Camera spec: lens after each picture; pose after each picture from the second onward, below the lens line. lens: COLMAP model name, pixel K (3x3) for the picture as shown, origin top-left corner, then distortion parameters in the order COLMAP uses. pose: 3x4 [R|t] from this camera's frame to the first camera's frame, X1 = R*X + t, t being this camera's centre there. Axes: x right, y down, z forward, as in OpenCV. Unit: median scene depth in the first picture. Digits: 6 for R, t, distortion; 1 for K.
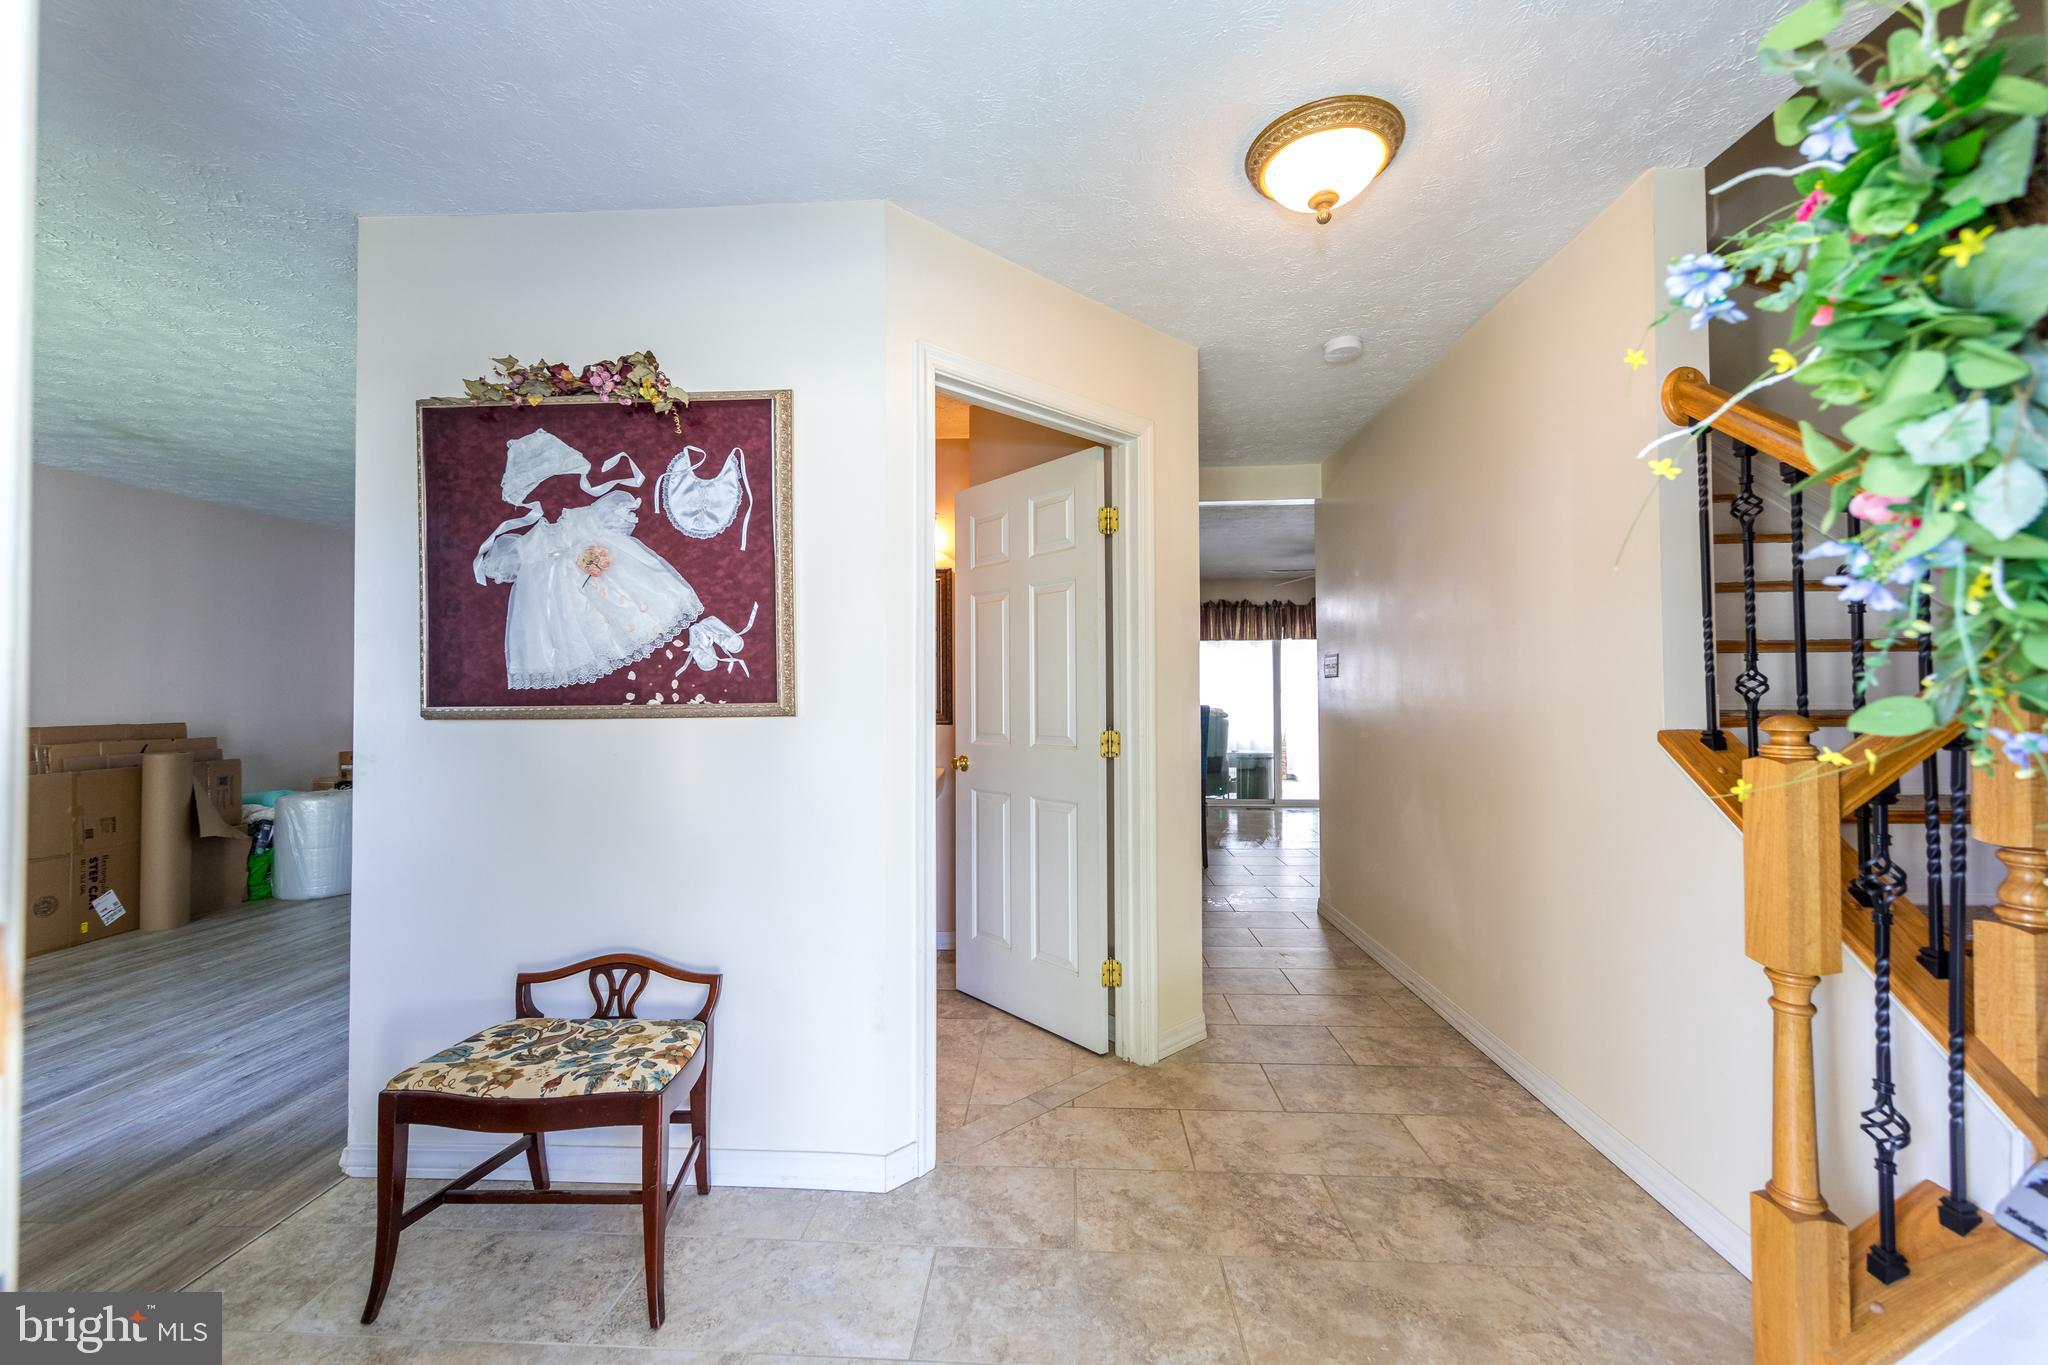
lens RADIAL K [[799.8, 0, 1025.8], [0, 799.8, 679.1], [0, 0, 1]] dist [0.000534, -0.000453]
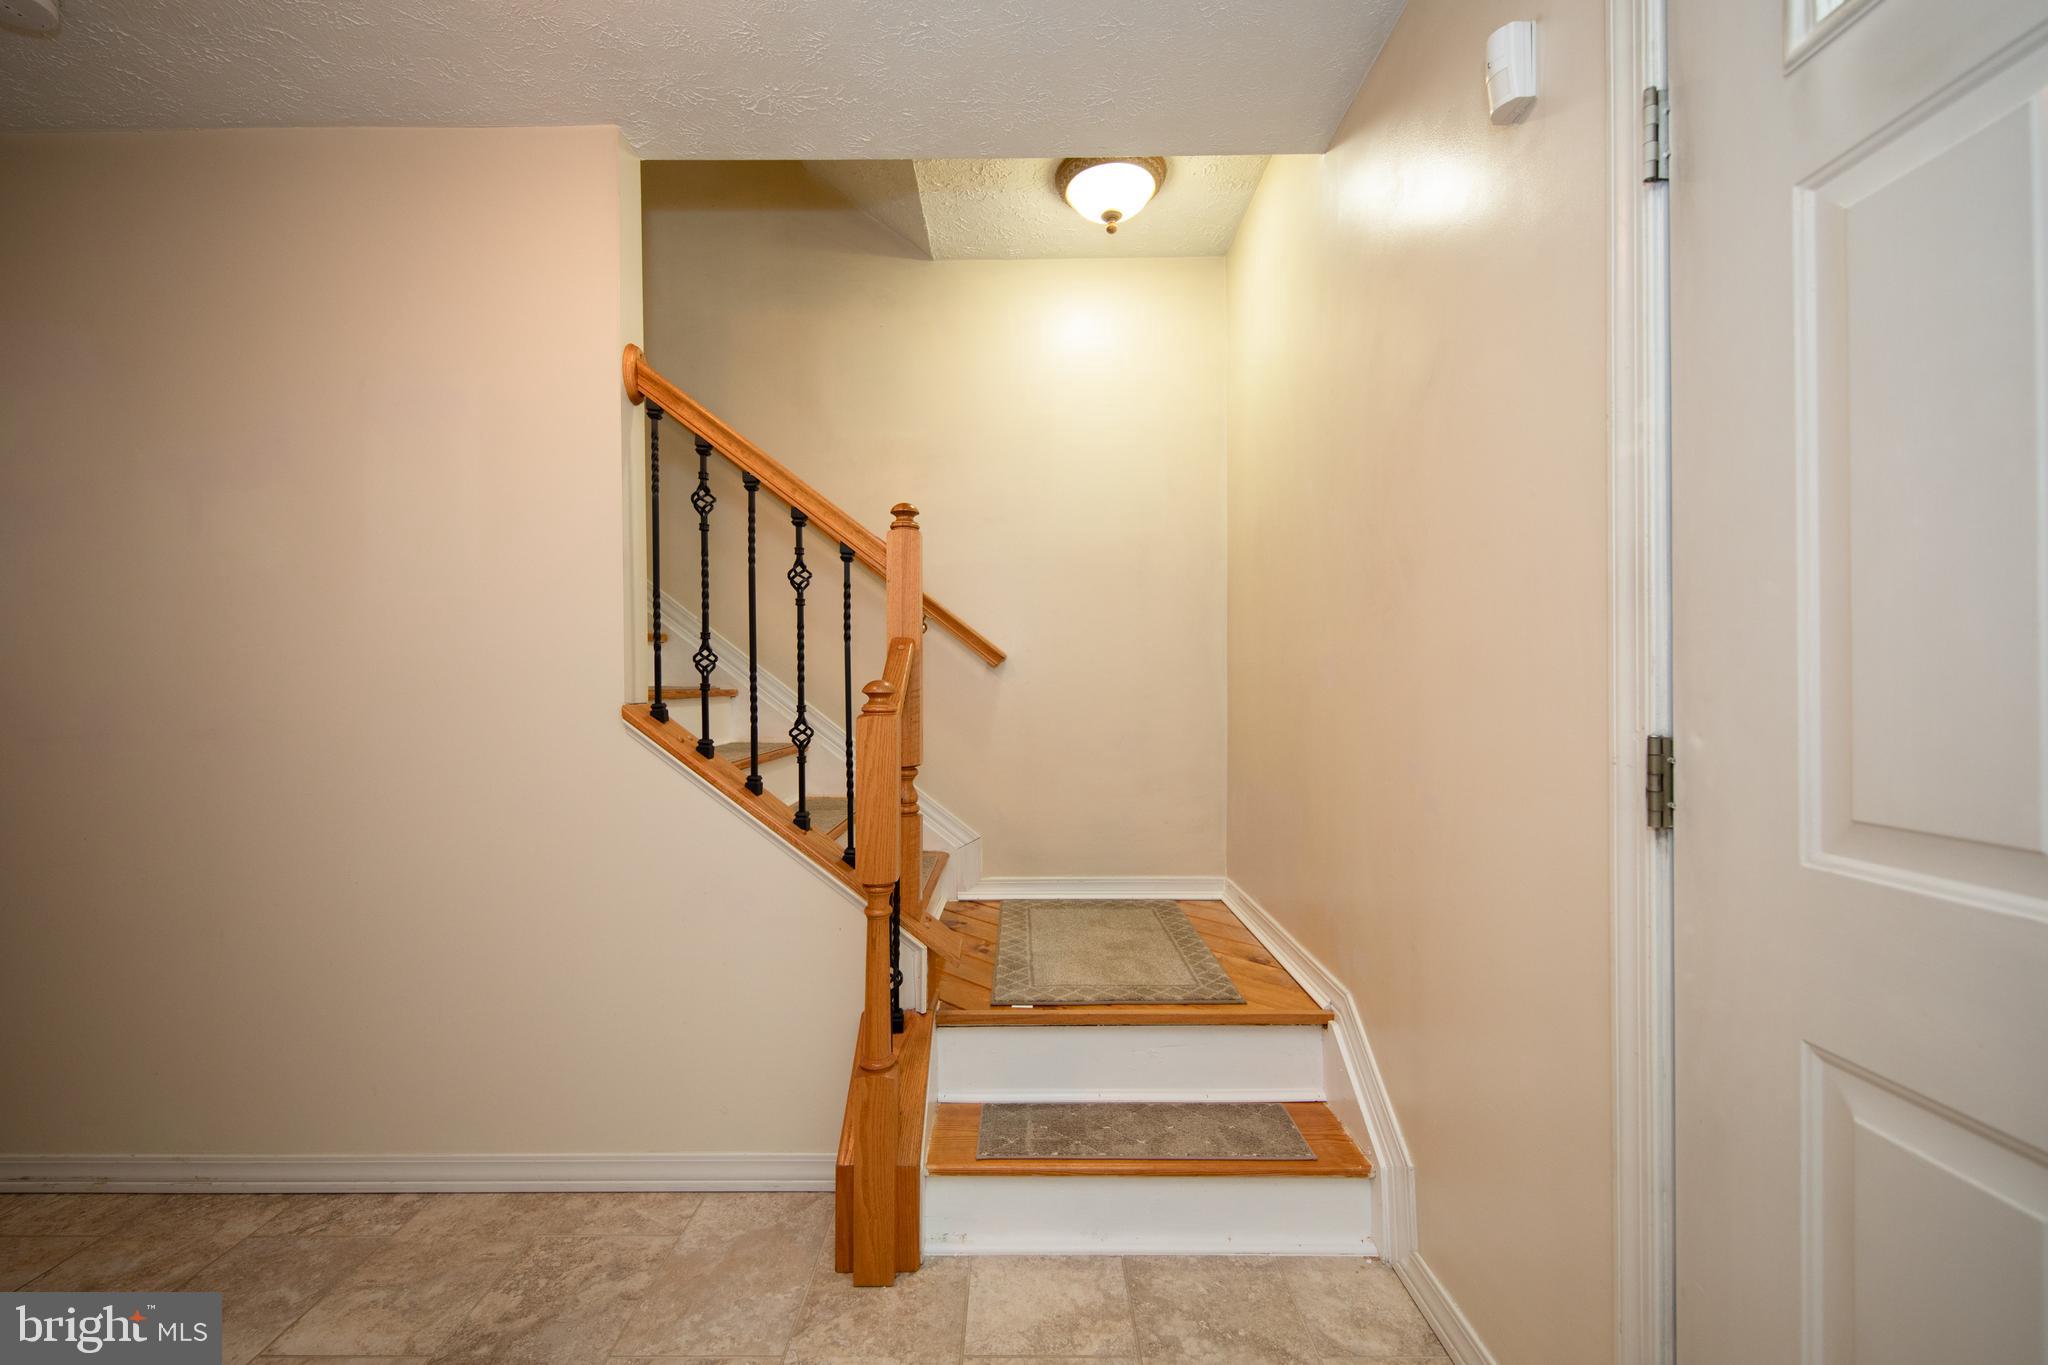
lens RADIAL K [[799.8, 0, 1022.1], [0, 799.8, 680.2], [0, 0, 1]] dist [0.000534, -0.000453]
pose [[-0.042855, 0.000828, 0.999081, -0.228372], [-0.015229, 0.999883, -0.001482, 0.027057], [-0.998965, -0.015278, -0.042838, 0.604102]]
